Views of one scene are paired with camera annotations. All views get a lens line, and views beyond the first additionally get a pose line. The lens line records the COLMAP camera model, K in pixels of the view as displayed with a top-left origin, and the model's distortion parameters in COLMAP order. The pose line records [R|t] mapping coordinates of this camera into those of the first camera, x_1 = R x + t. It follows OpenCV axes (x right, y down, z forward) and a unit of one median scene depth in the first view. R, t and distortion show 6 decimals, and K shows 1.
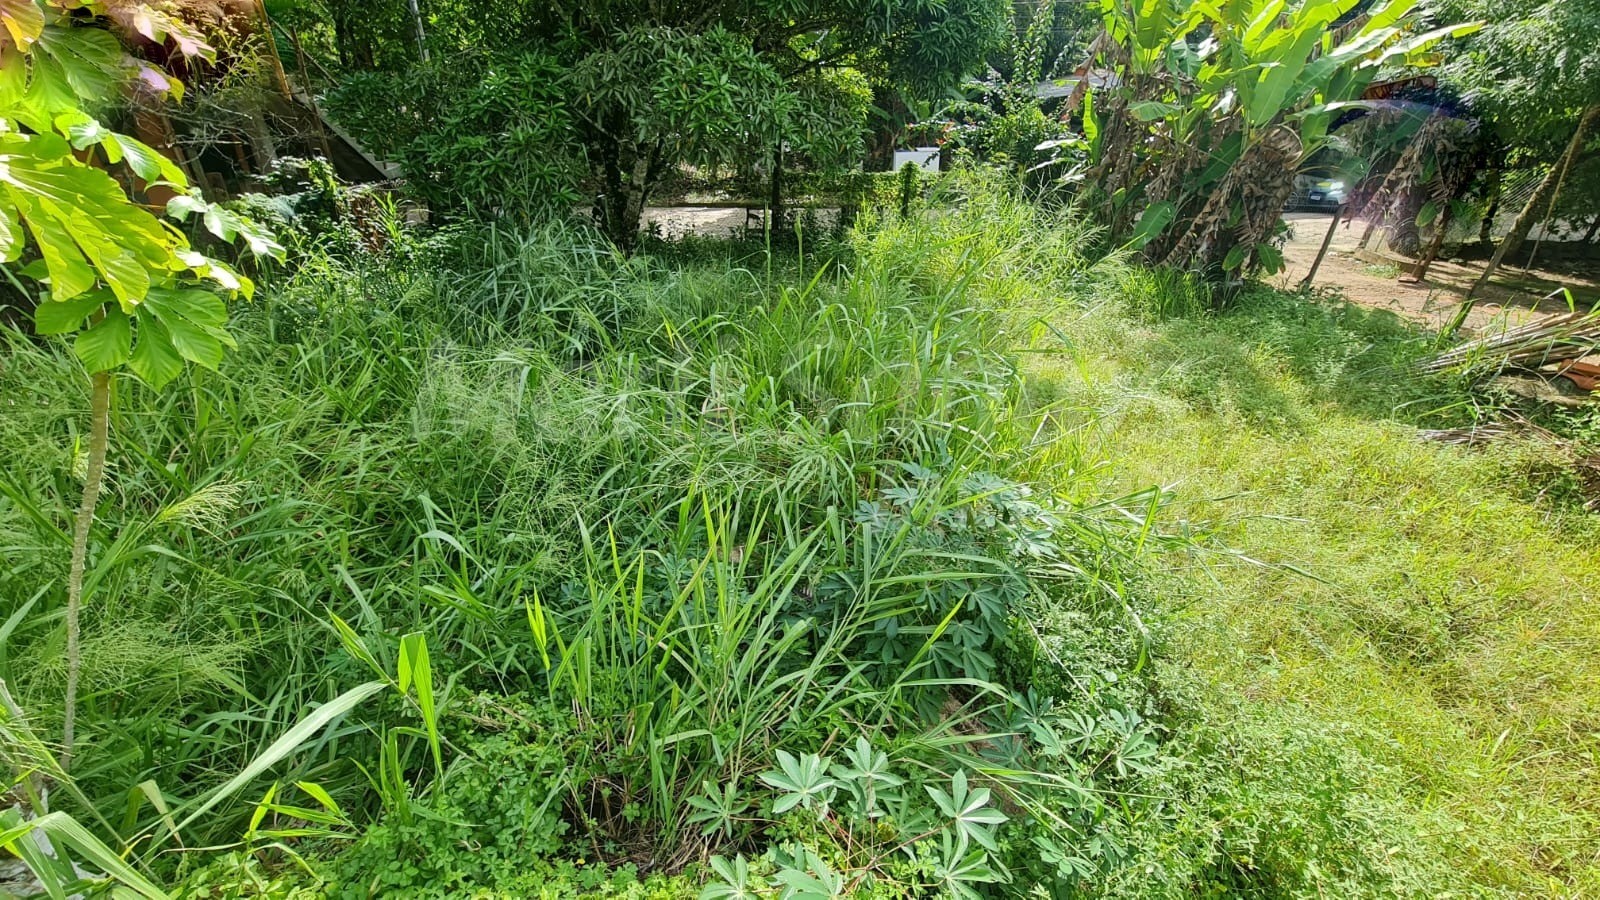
lens RADIAL K [[629.8, 0, 800.0], [0, 629.8, 450.0], [0, 0, 1]] dist [-0.000160, 0.000129]
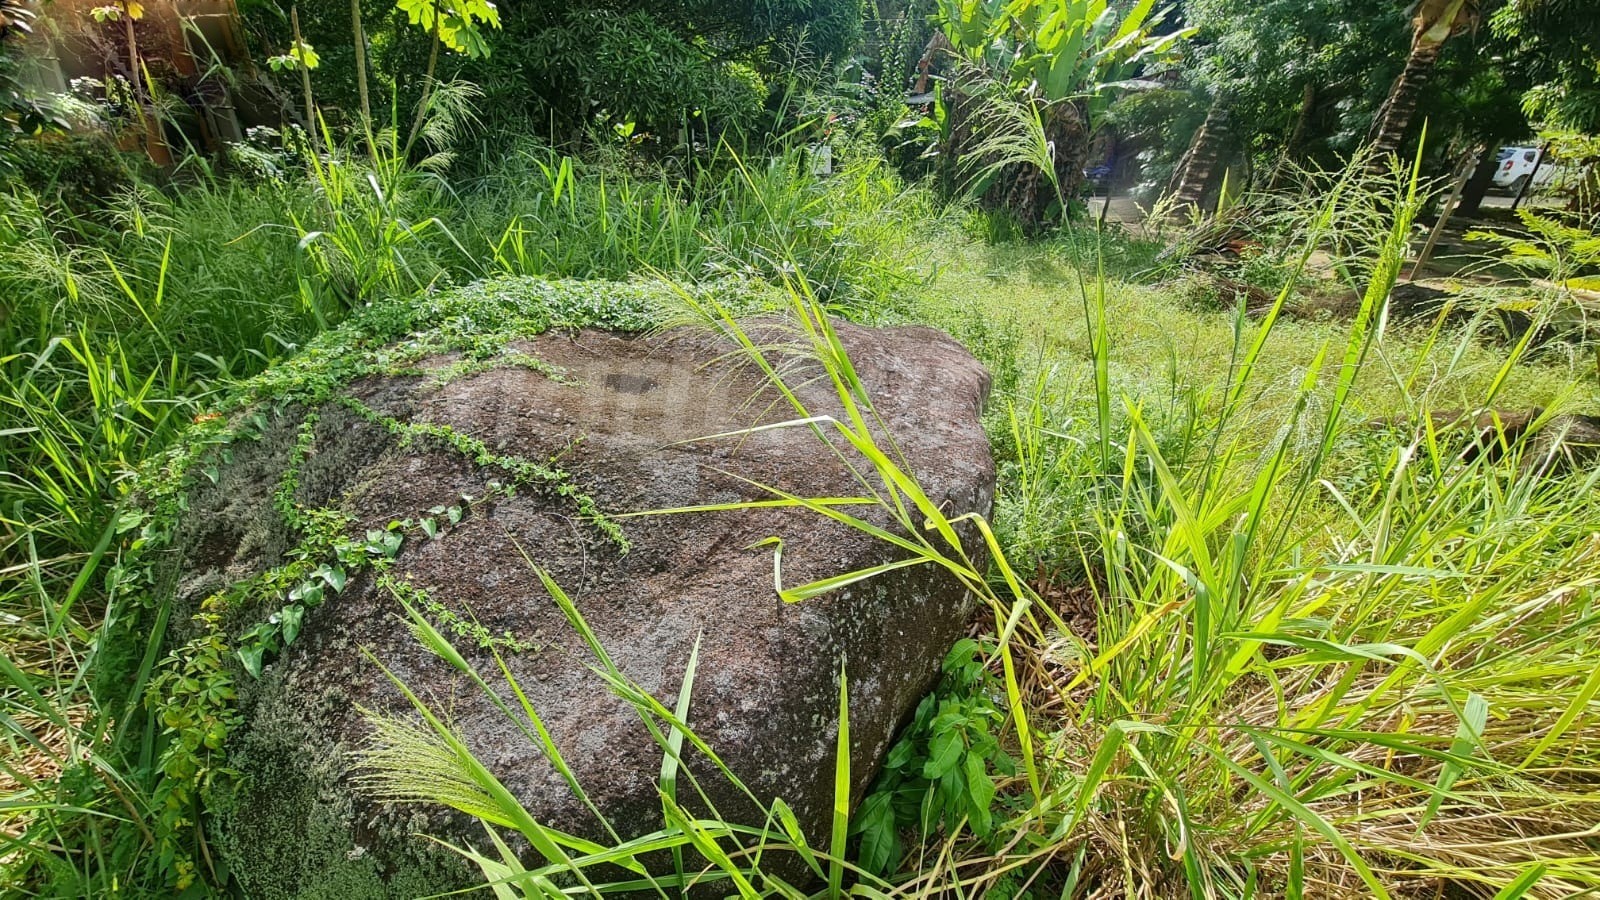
lens RADIAL K [[629.8, 0, 800.0], [0, 629.8, 450.0], [0, 0, 1]] dist [-0.000160, 0.000129]
pose [[0.990796, -0.063857, 0.119357, -0.008564], [0.068225, 0.997128, -0.032877, 0.207875], [-0.116915, 0.040718, 0.992307, -0.213276]]
